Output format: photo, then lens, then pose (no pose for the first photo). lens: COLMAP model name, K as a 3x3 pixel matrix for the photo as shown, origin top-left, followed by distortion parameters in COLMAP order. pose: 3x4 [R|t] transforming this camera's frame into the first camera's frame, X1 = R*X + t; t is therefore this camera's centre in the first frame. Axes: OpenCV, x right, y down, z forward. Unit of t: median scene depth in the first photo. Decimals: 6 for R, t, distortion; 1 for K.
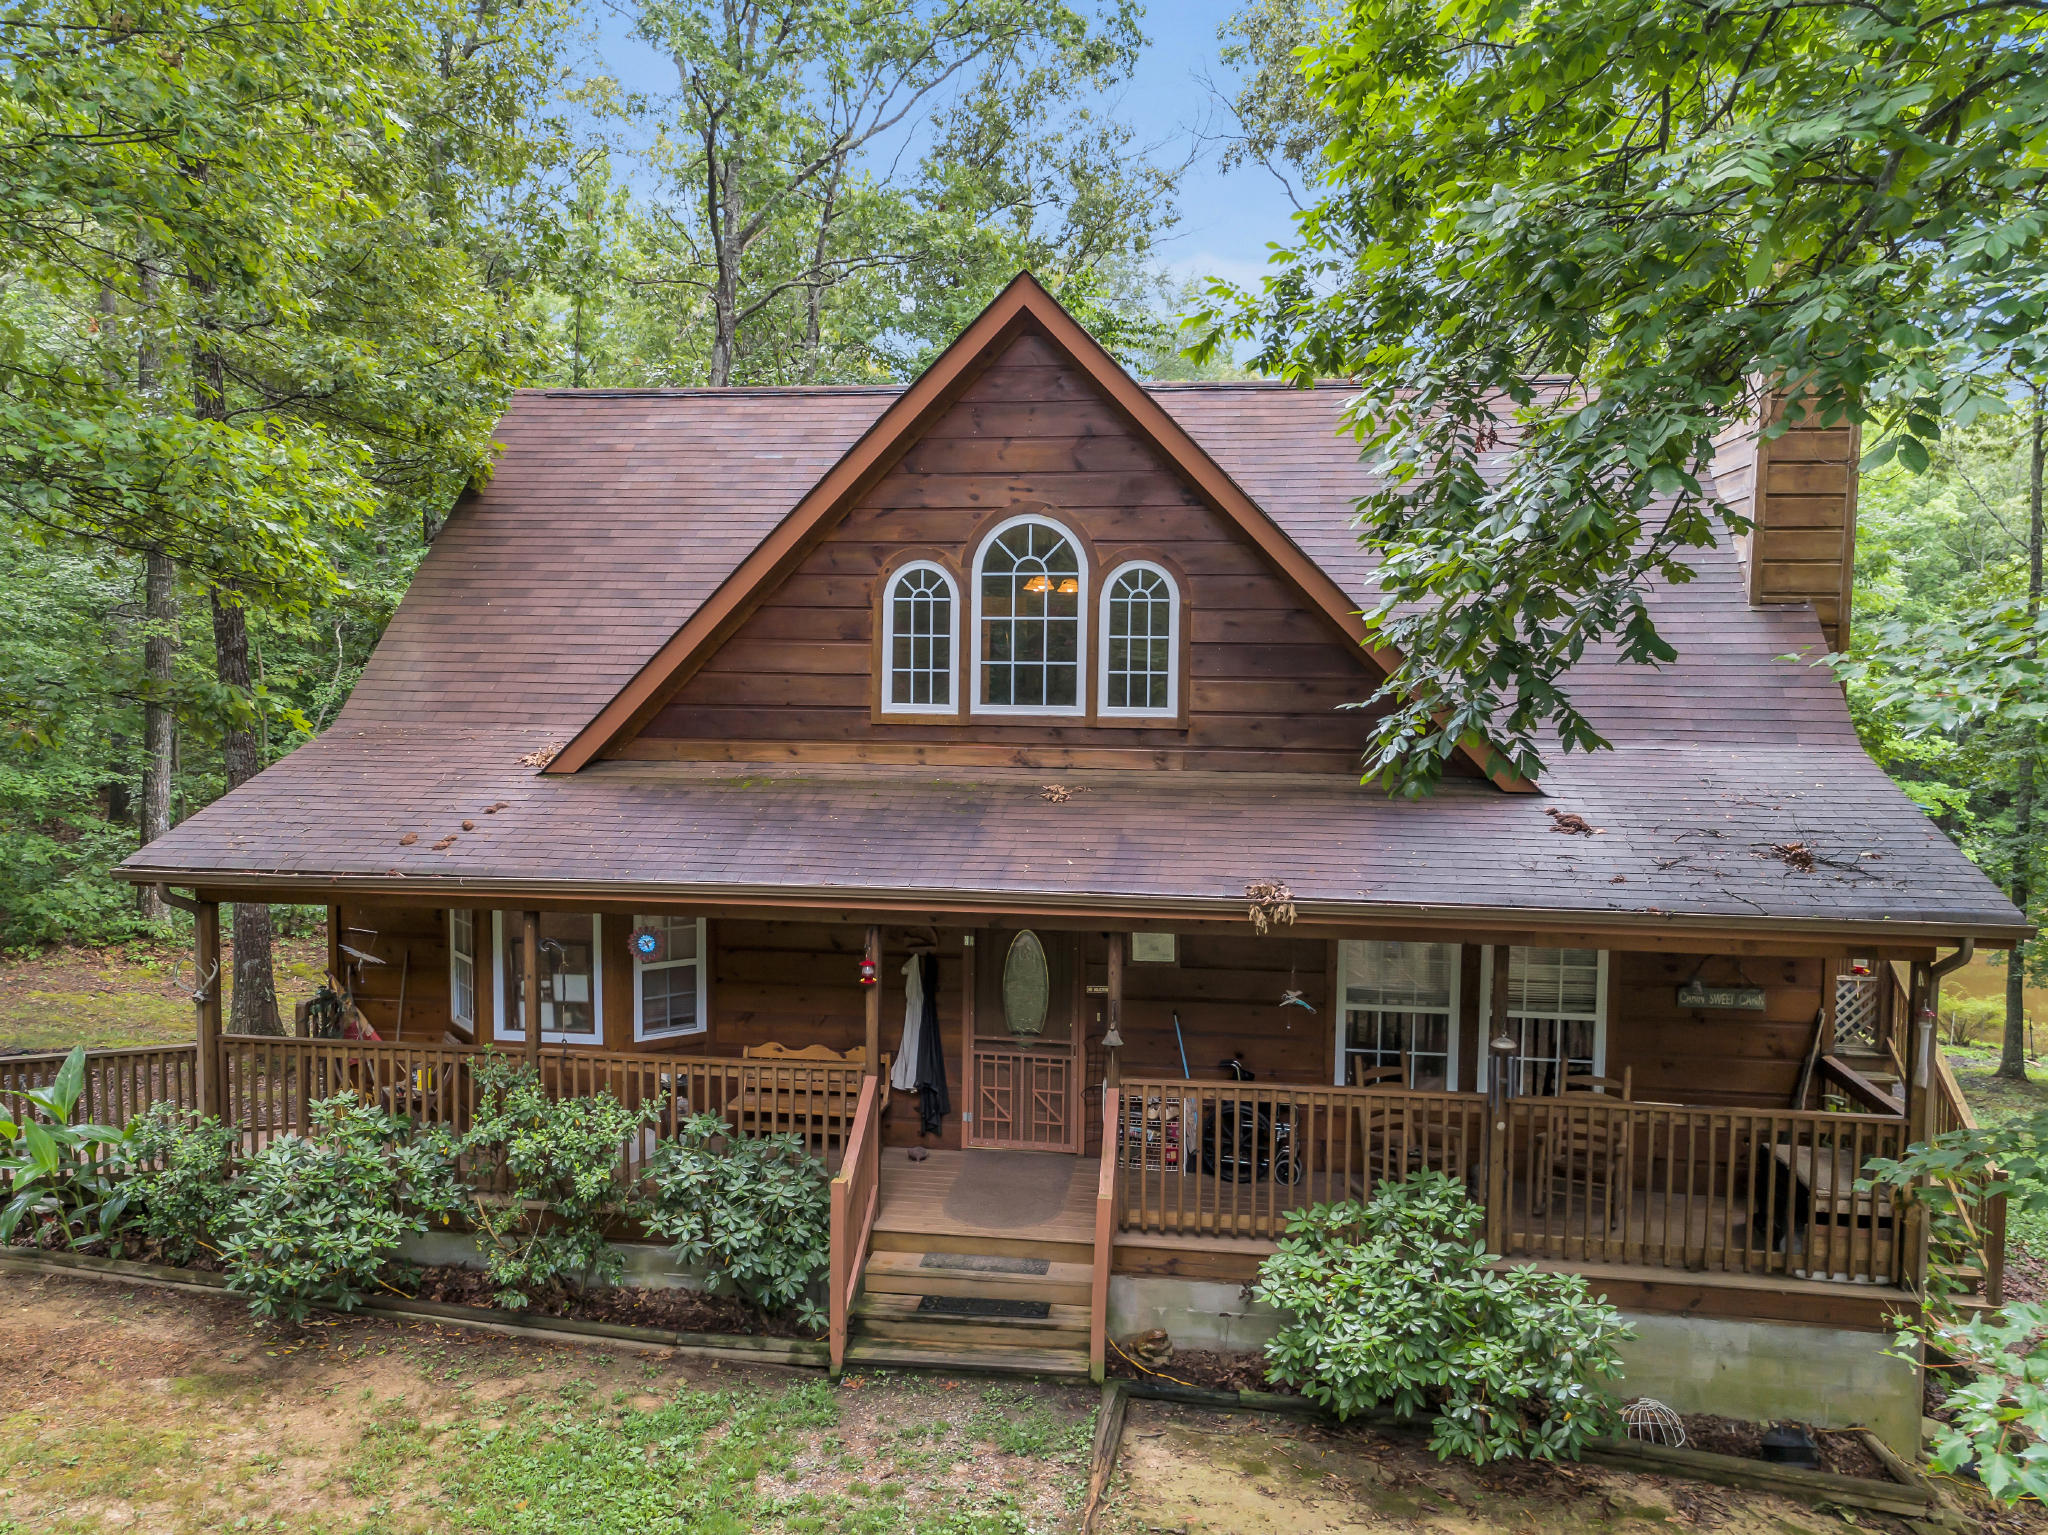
lens RADIAL K [[1534.3, 0, 1004.4], [0, 1534.3, 761.2], [0, 0, 1]] dist [0.020304, 0.013679]
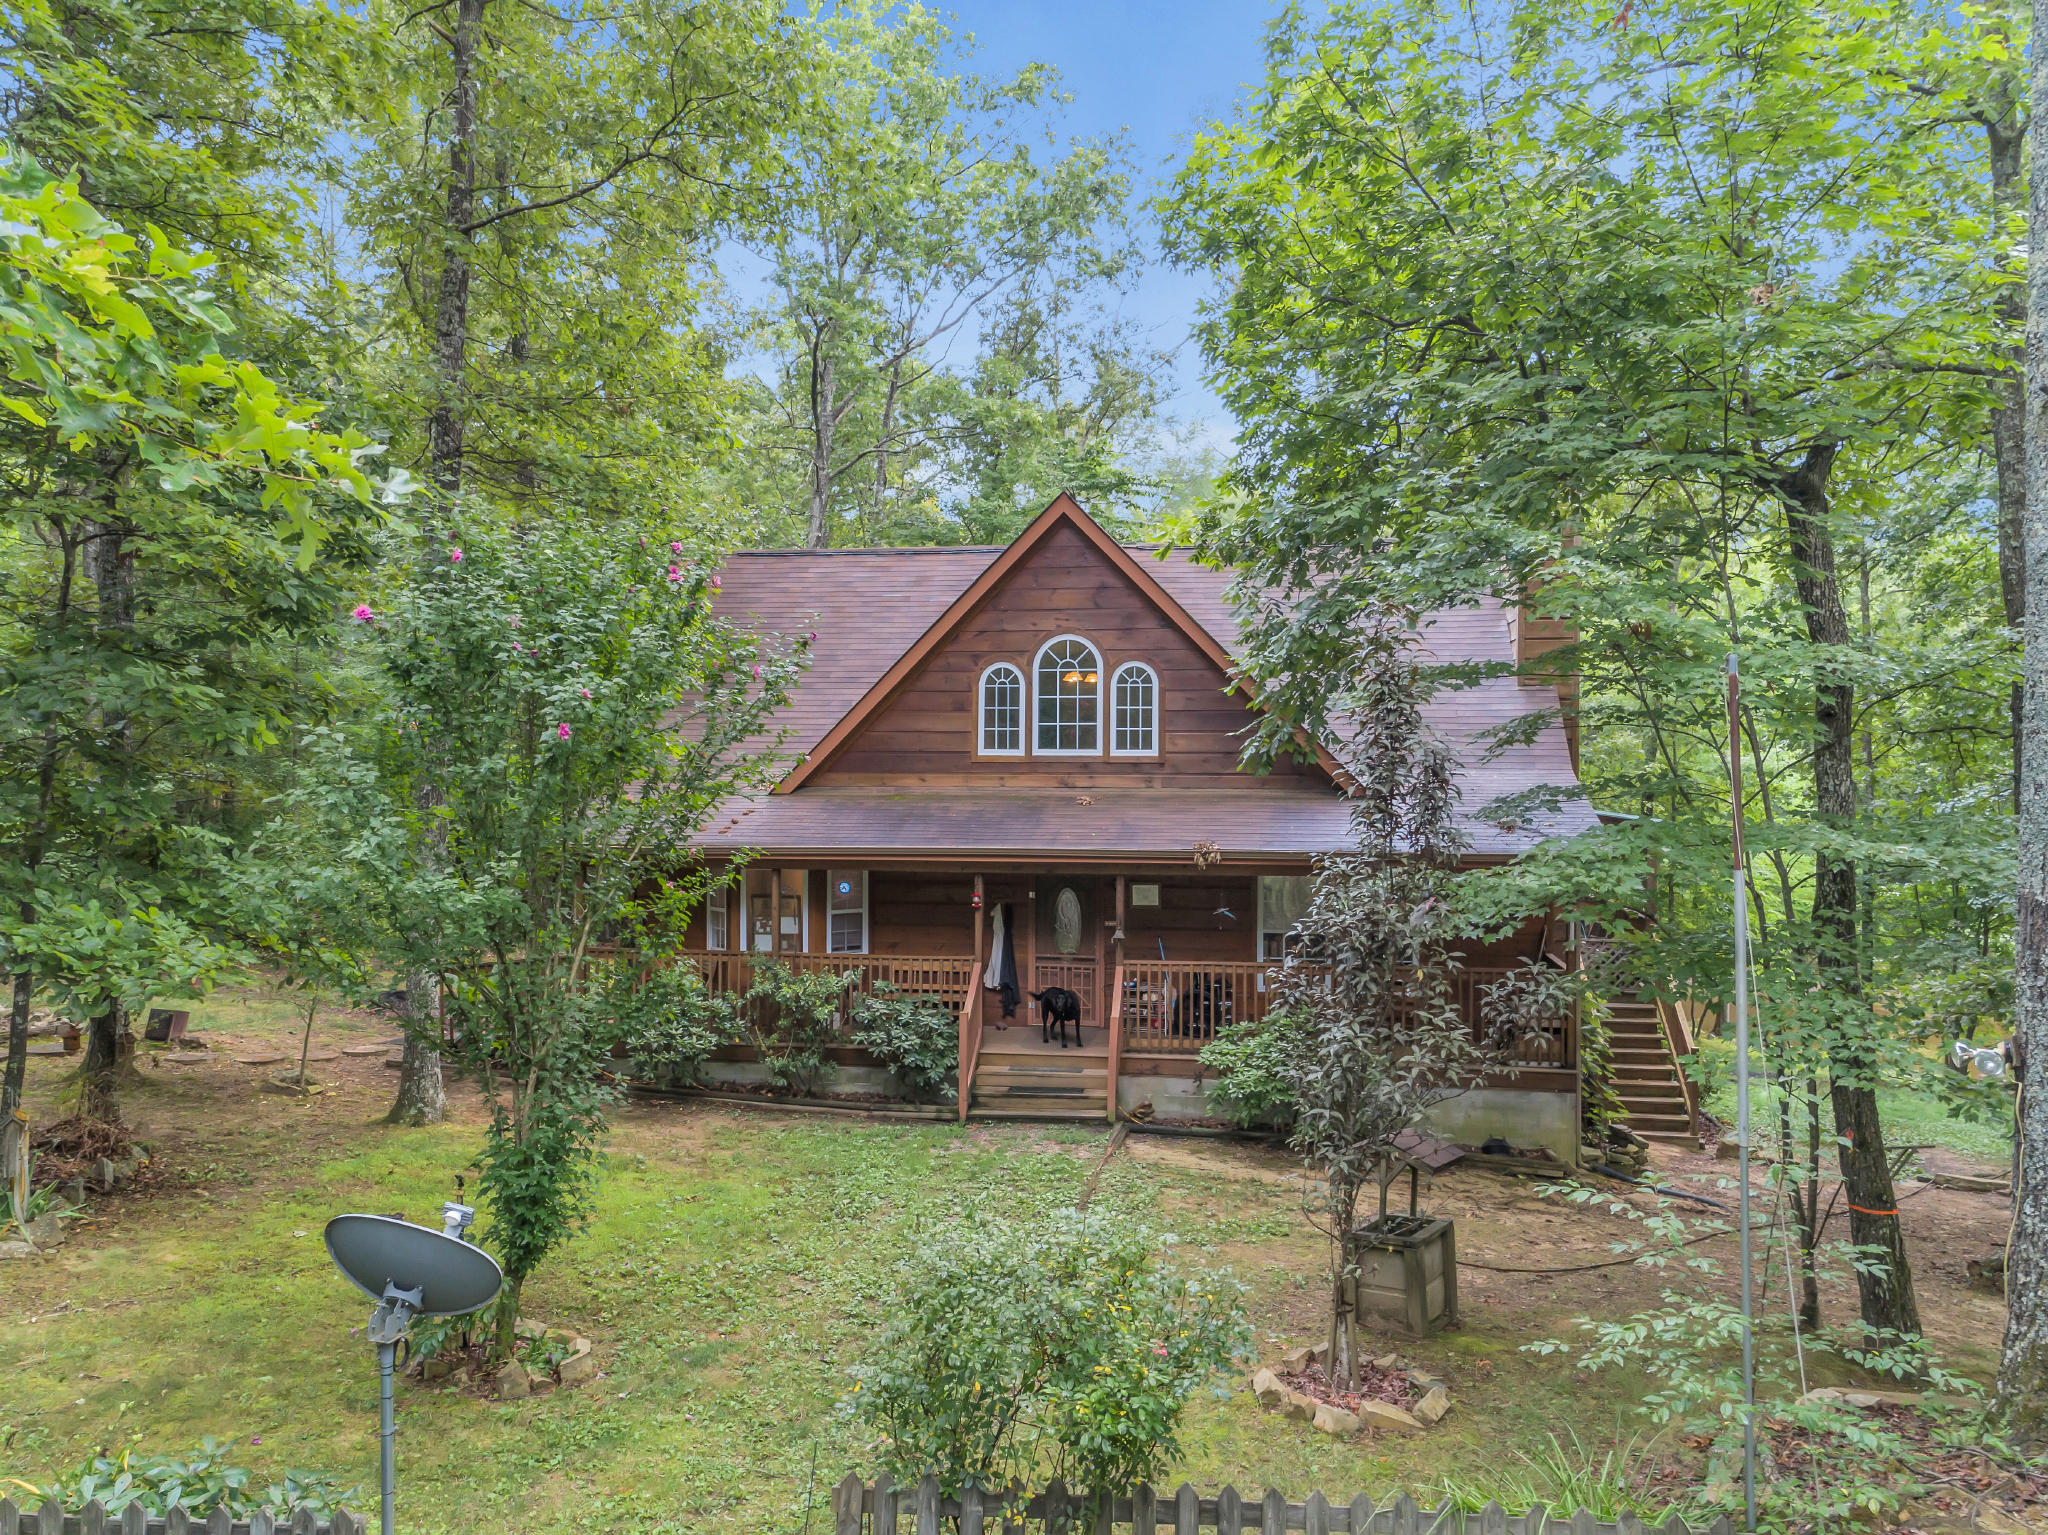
lens RADIAL K [[1534.3, 0, 1004.4], [0, 1534.3, 761.2], [0, 0, 1]] dist [0.020304, 0.013679]
pose [[0.999837, -0.006094, -0.016989, -0.024358], [0.004940, 0.997730, -0.067161, 0.086318], [0.017359, 0.067067, 0.997597, -0.640708]]
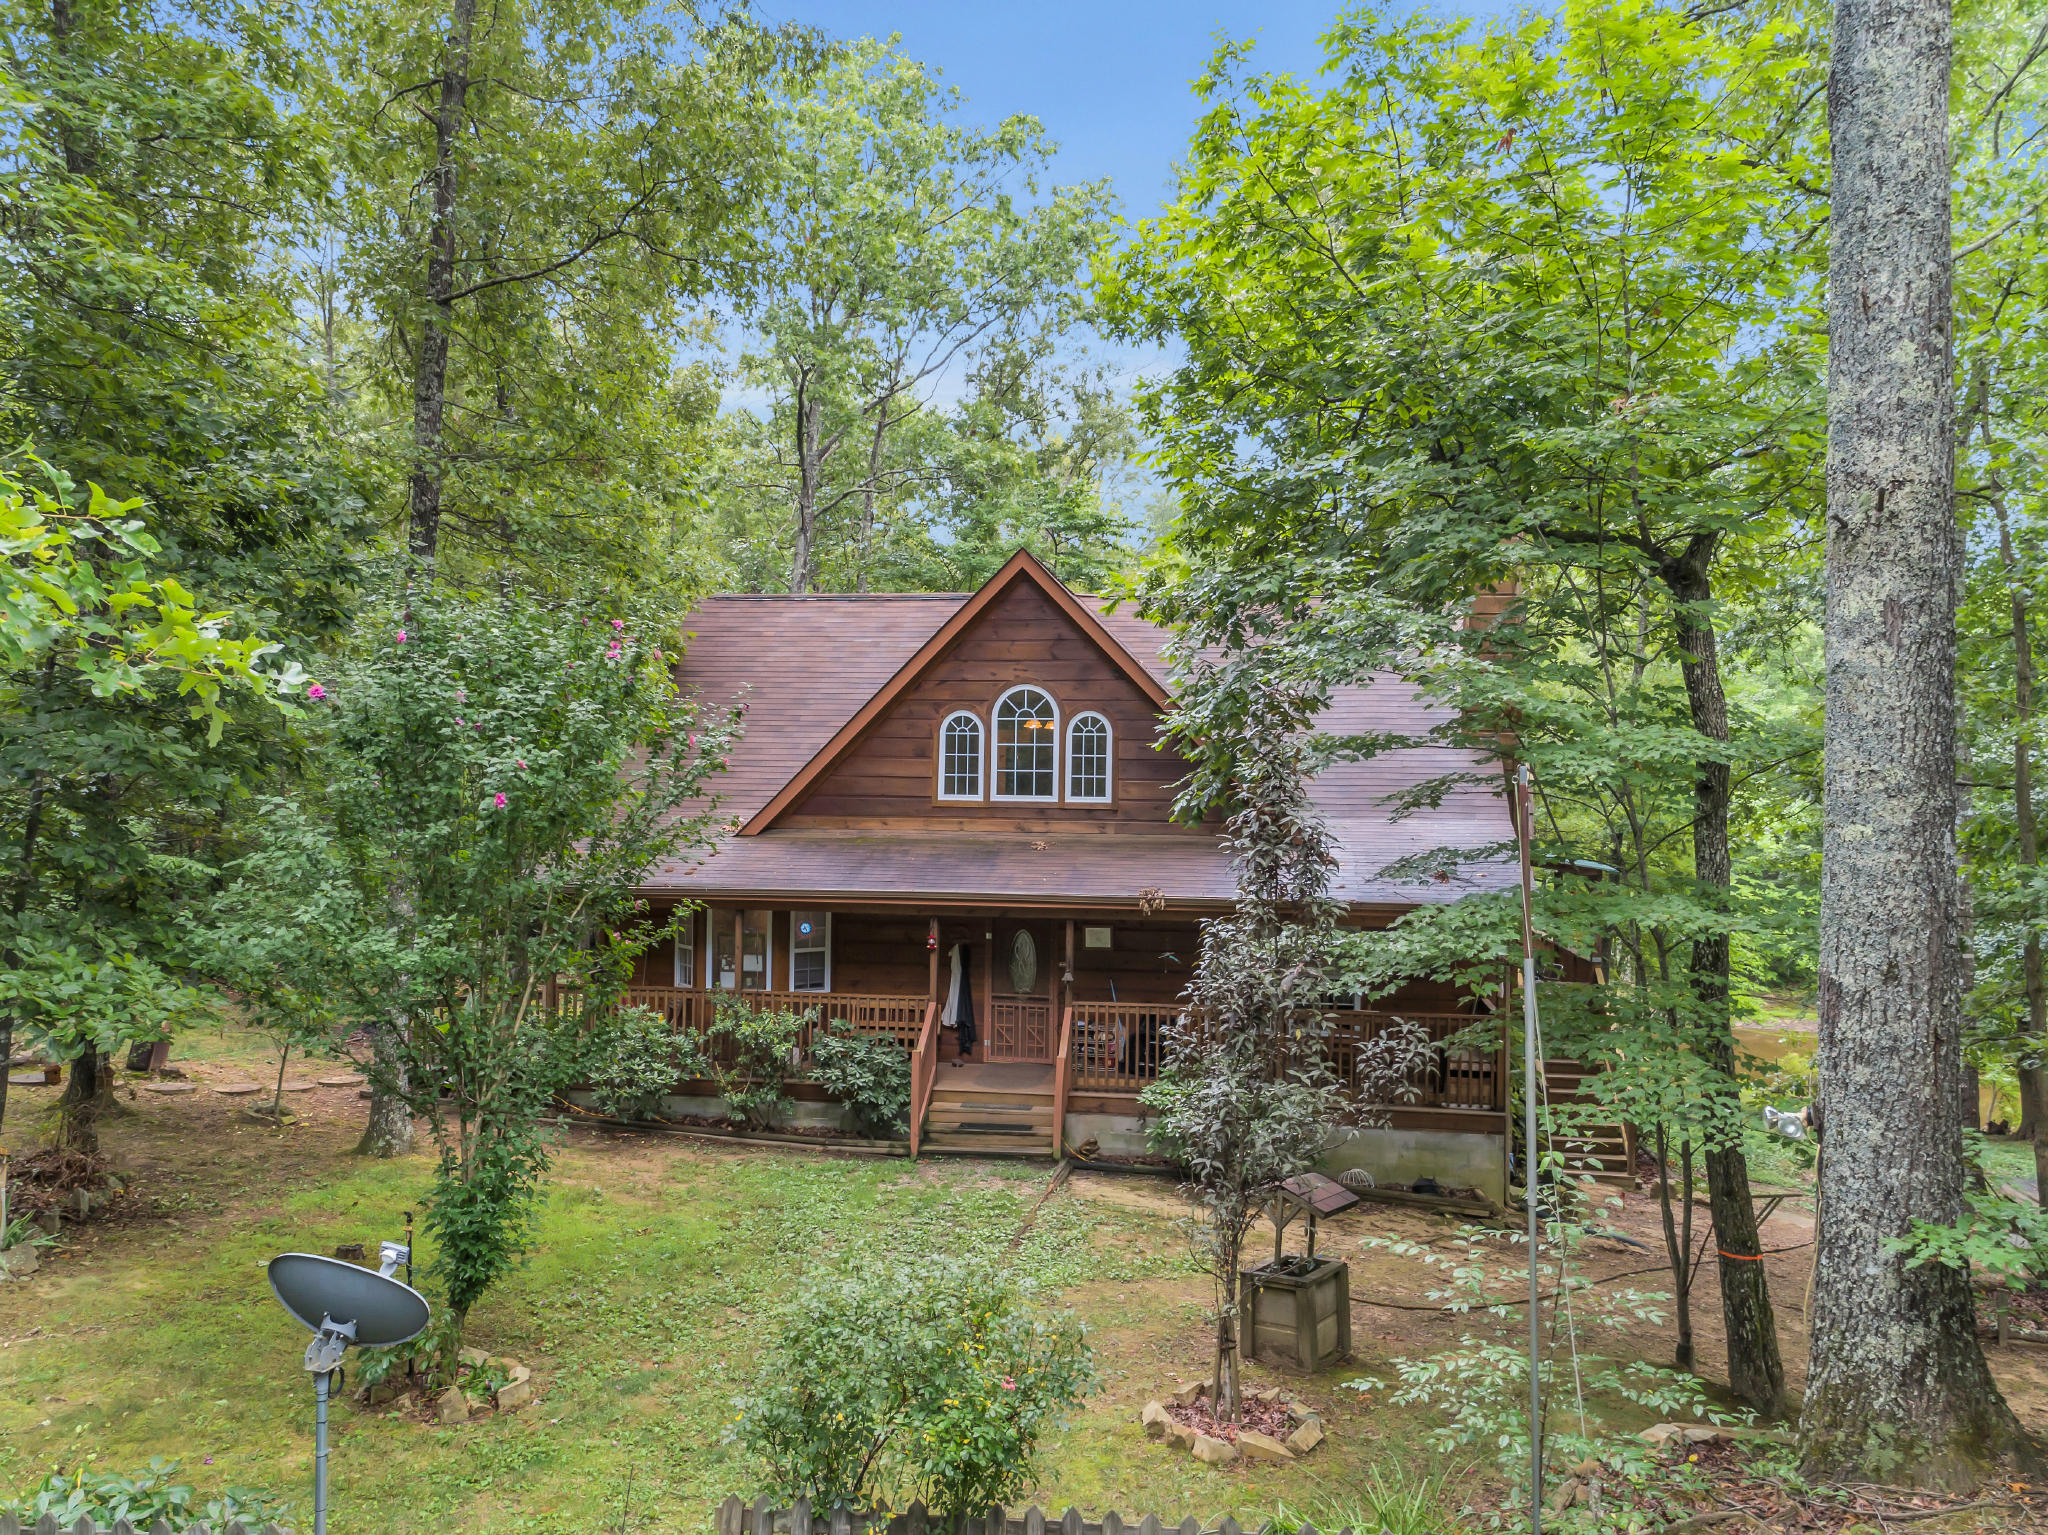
lens RADIAL K [[1534.3, 0, 1004.4], [0, 1534.3, 761.2], [0, 0, 1]] dist [0.020304, 0.013679]
pose [[0.999856, 0.003227, -0.016664, 0.021601], [-0.004583, 0.996623, -0.081986, 0.065359], [0.016343, 0.082051, 0.996494, -0.699846]]
